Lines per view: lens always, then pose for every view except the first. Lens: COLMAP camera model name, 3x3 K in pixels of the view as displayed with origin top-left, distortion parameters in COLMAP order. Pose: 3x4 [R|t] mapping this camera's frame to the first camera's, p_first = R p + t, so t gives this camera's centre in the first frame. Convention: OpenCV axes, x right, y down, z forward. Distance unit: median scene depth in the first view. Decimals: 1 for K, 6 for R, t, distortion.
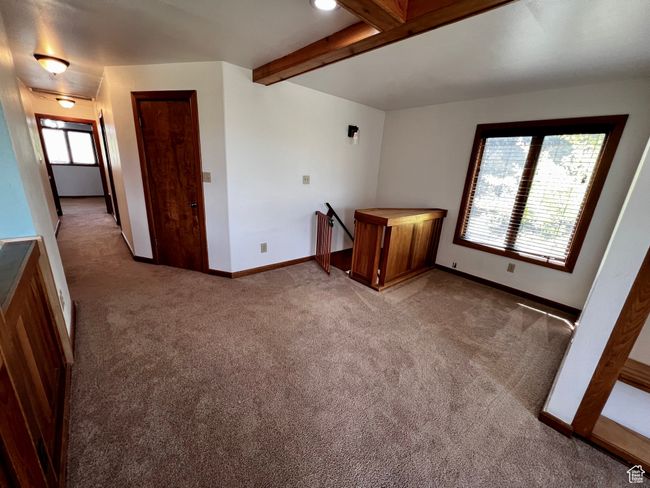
lens RADIAL K [[260.6, 0, 325.0], [0, 260.6, 244.0], [0, 0, 1]] dist [-0.001260, -0.000184]
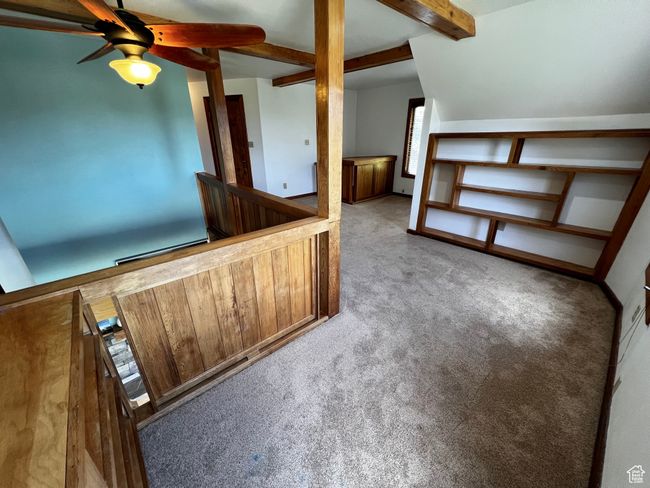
lens RADIAL K [[260.6, 0, 325.0], [0, 260.6, 244.0], [0, 0, 1]] dist [-0.001260, -0.000184]
pose [[0.997570, -0.063549, -0.028553, 0.055132], [0.066466, 0.990946, 0.116658, 0.237813], [0.020881, -0.118273, 0.992762, -0.817360]]
